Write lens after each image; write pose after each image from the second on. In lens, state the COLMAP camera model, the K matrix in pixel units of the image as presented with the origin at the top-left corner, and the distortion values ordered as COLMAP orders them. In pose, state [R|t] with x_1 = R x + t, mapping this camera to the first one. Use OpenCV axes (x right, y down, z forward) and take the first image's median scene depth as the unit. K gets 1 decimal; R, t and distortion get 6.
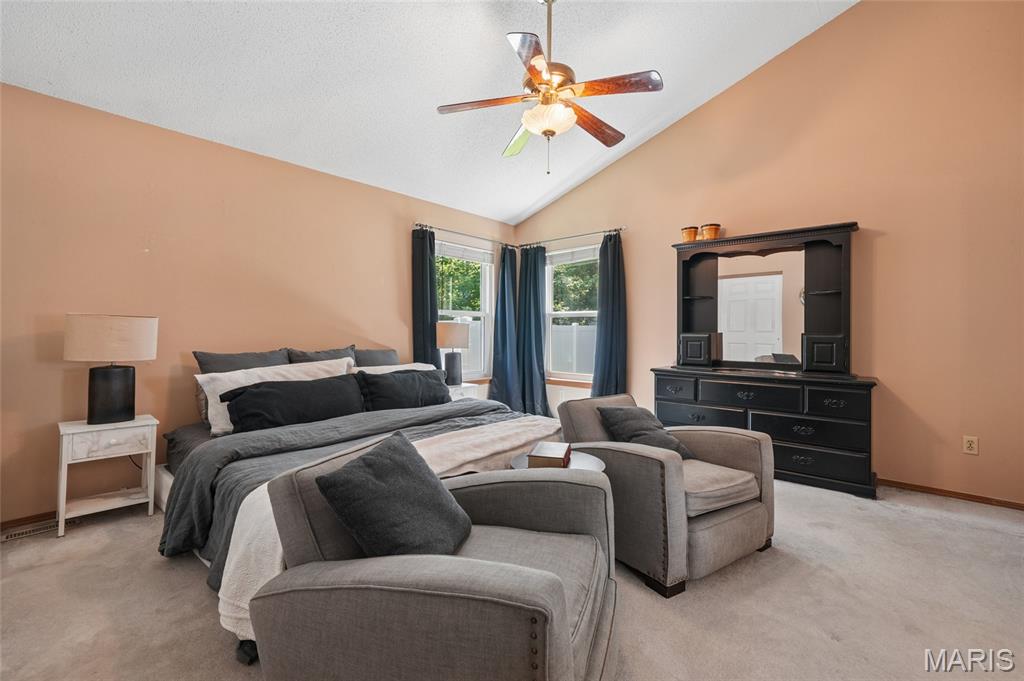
lens RADIAL K [[440.3, 0, 522.0], [0, 440.3, 325.3], [0, 0, 1]] dist [0.005496, 0.000011]
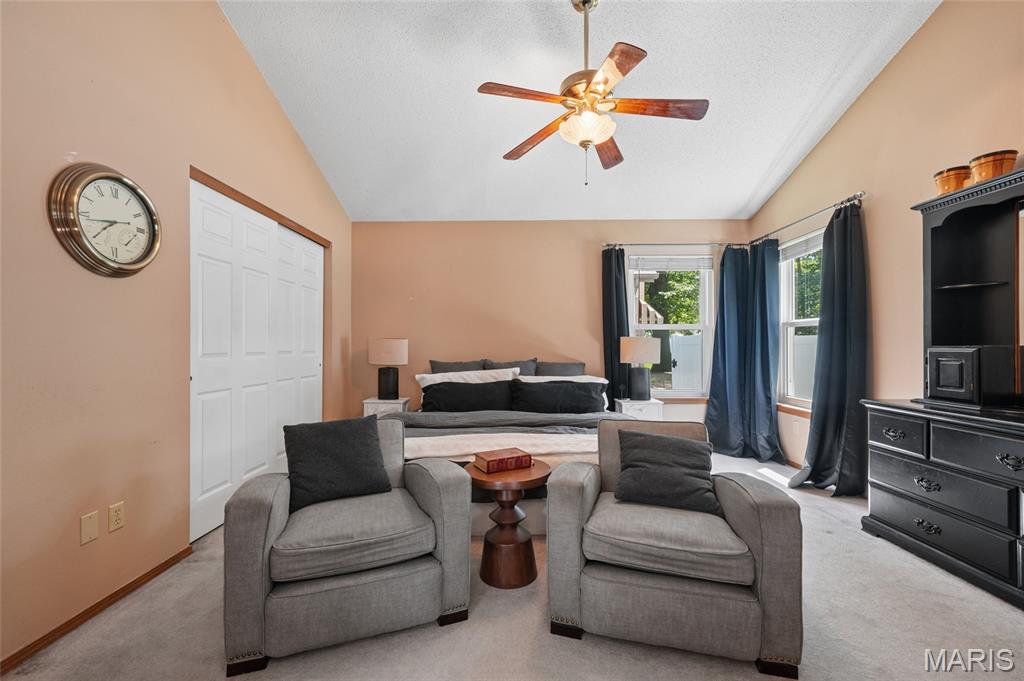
lens RADIAL K [[440.3, 0, 513.4], [0, 440.3, 341.8], [0, 0, 1]] dist [0.005496, 0.000011]
pose [[0.646149, -0.013529, -0.763092, 0.422145], [0.016123, 0.999862, -0.004075, 0.003687], [0.763041, -0.009671, 0.646277, 0.146405]]
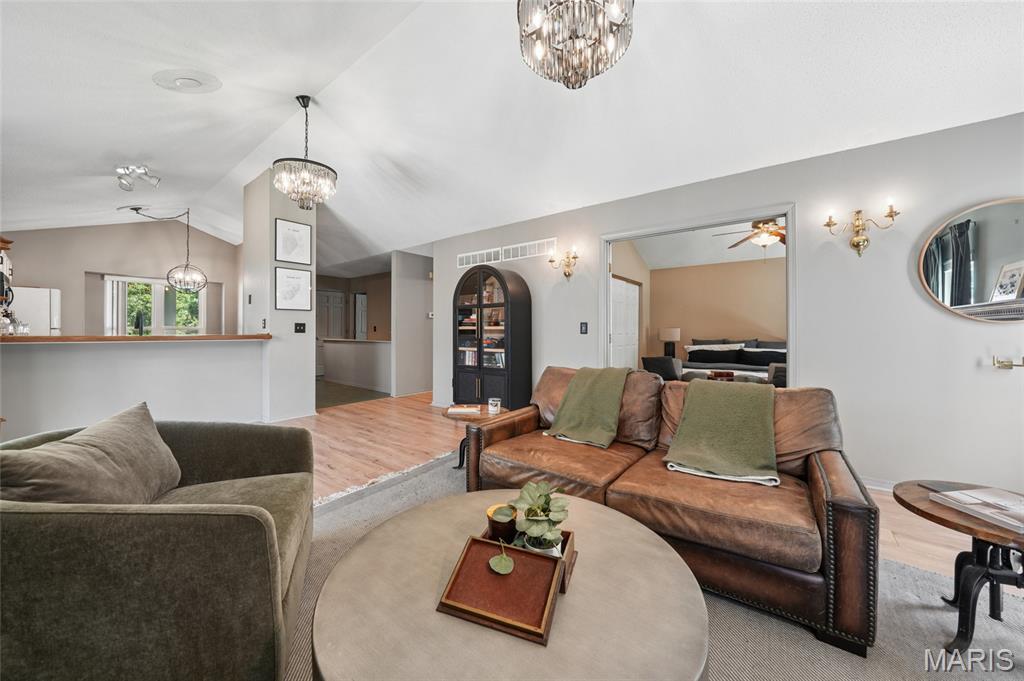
lens RADIAL K [[356.2, 0, 519.2], [0, 356.2, 332.2], [0, 0, 1]] dist [-0.015539, 0.000589]
pose [[0.068299, -0.002017, -0.997663, 1.056228], [0.013566, 0.999907, -0.001093, 0.000273], [0.997573, -0.013459, 0.068320, -0.225414]]
